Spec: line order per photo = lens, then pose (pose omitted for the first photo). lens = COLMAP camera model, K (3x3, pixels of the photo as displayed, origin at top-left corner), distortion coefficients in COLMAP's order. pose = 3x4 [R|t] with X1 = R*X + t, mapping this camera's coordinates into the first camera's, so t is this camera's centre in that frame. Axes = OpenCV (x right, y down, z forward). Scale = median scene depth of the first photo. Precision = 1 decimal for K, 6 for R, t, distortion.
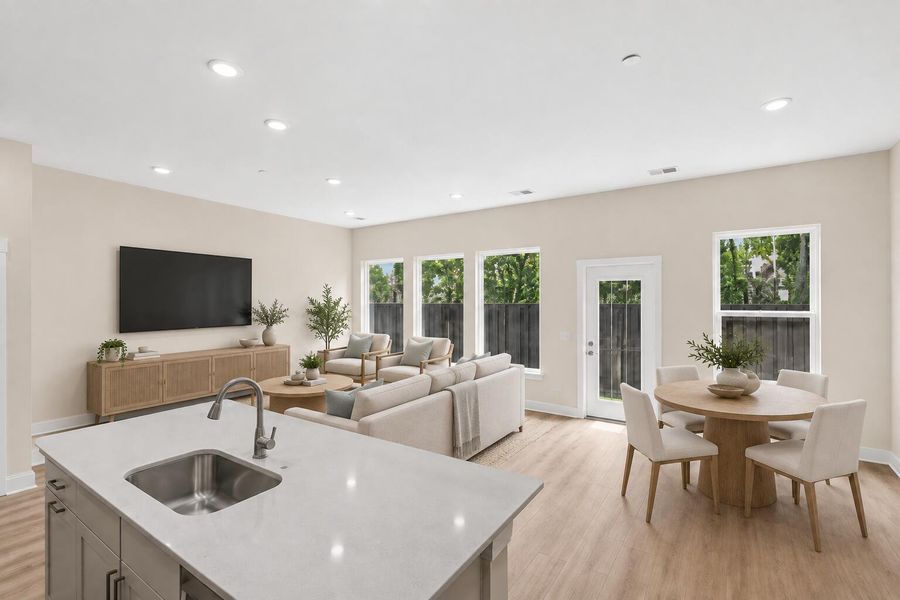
lens RADIAL K [[403.2, 0, 447.8], [0, 403.2, 304.4], [0, 0, 1]] dist [0.000638, -0.000040]
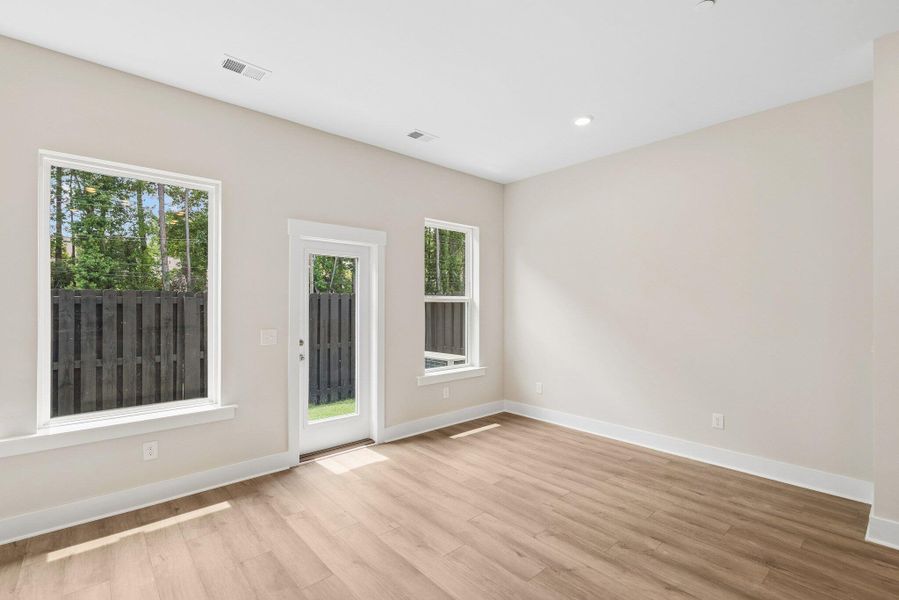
lens RADIAL K [[402.7, 0, 447.3], [0, 402.7, 304.4], [0, 0, 1]] dist [0.000638, -0.000040]
pose [[0.247037, 0.001899, 0.969004, -0.246465], [0.000487, 0.999998, -0.002084, 0.035045], [-0.969006, 0.000986, 0.247036, 0.597577]]
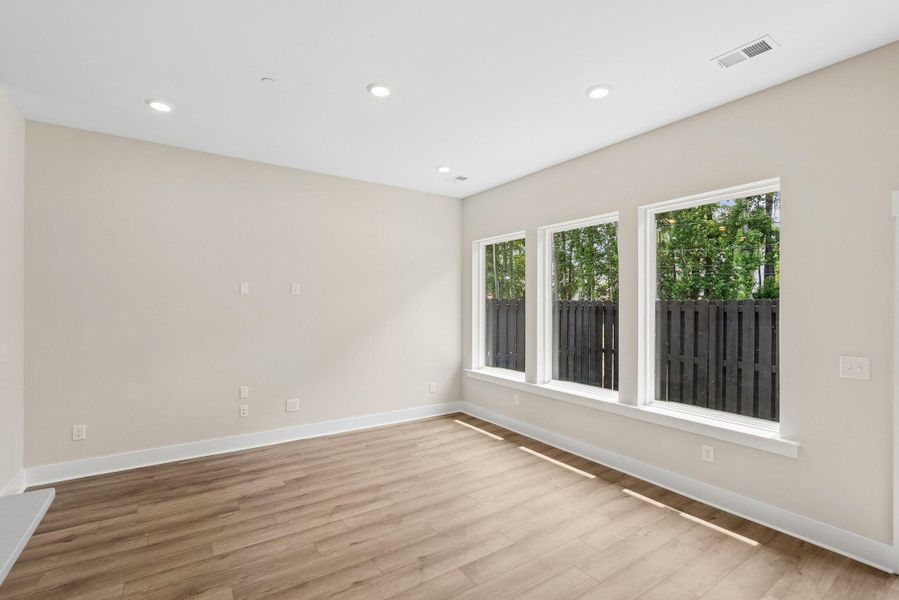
lens RADIAL K [[402.7, 0, 447.3], [0, 402.7, 304.4], [0, 0, 1]] dist [0.000638, -0.000040]
pose [[0.923259, 0.001523, -0.384176, 0.043122], [-0.006961, 0.999894, -0.012766, 0.024572], [0.384115, 0.014461, 0.923172, 0.437239]]
